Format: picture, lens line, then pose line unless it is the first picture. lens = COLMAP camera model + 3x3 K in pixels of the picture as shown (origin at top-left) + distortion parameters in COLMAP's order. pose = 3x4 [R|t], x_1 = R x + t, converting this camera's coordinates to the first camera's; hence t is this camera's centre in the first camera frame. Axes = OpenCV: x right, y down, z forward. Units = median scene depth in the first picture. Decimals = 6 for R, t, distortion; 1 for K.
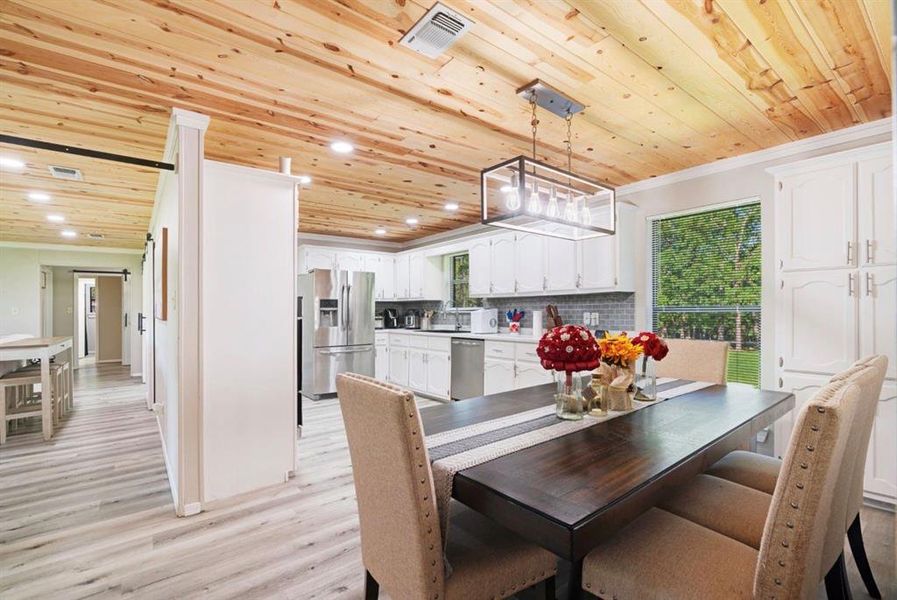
lens RADIAL K [[403.3, 0, 443.6], [0, 403.3, 308.7], [0, 0, 1]] dist [-0.003520, -0.000353]
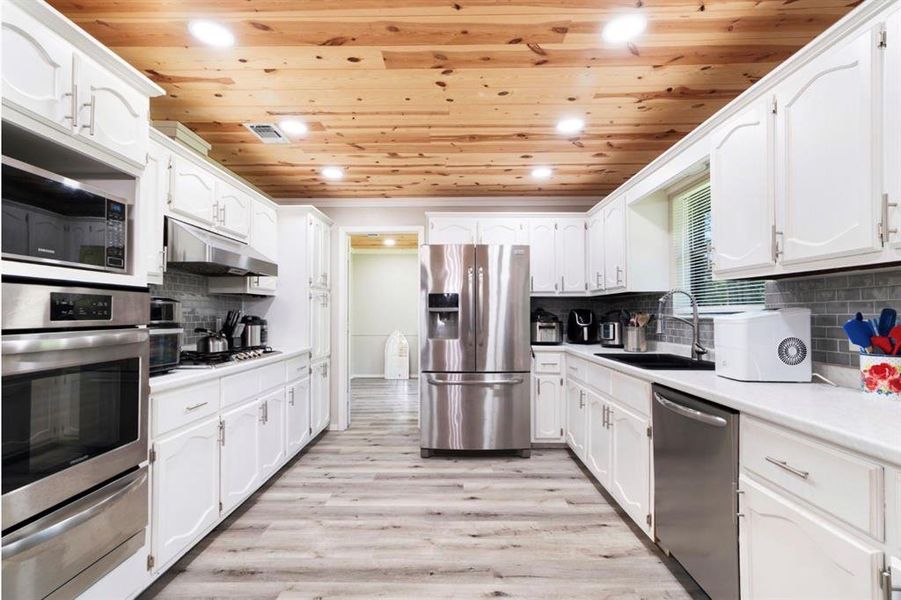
lens RADIAL K [[405.1, 0, 446.7], [0, 405.1, 300.7], [0, 0, 1]] dist [-0.003520, -0.000353]
pose [[0.785485, -0.014121, -0.618720, 0.096845], [0.001902, 0.999790, -0.020403, -0.000413], [0.618878, 0.014849, 0.785347, 0.515885]]
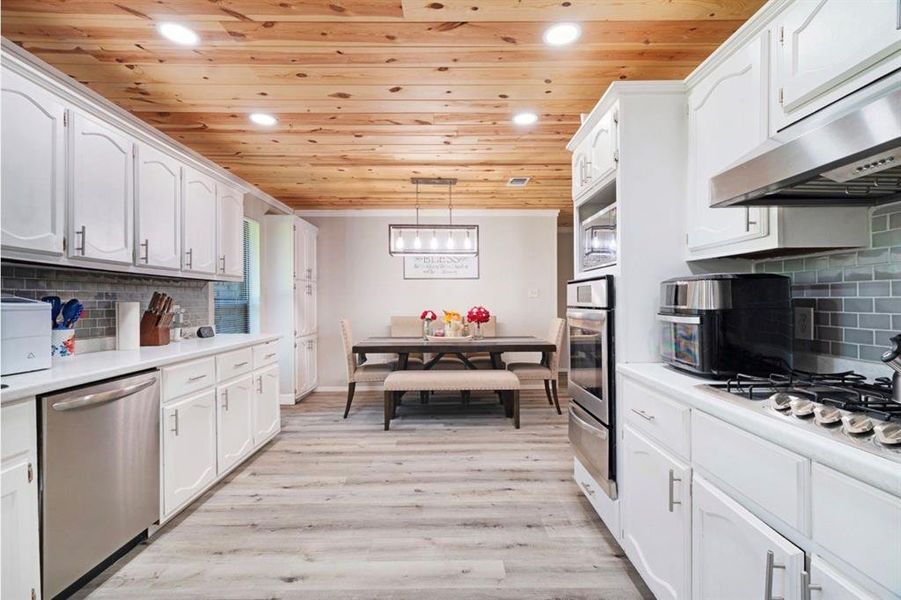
lens RADIAL K [[405.1, 0, 451.1], [0, 405.1, 301.8], [0, 0, 1]] dist [-0.003520, -0.000353]
pose [[-0.791722, 0.001325, 0.610880, -0.355299], [0.000773, 0.999999, -0.001167, 0.004514], [-0.610881, -0.000452, -0.791722, 0.958935]]
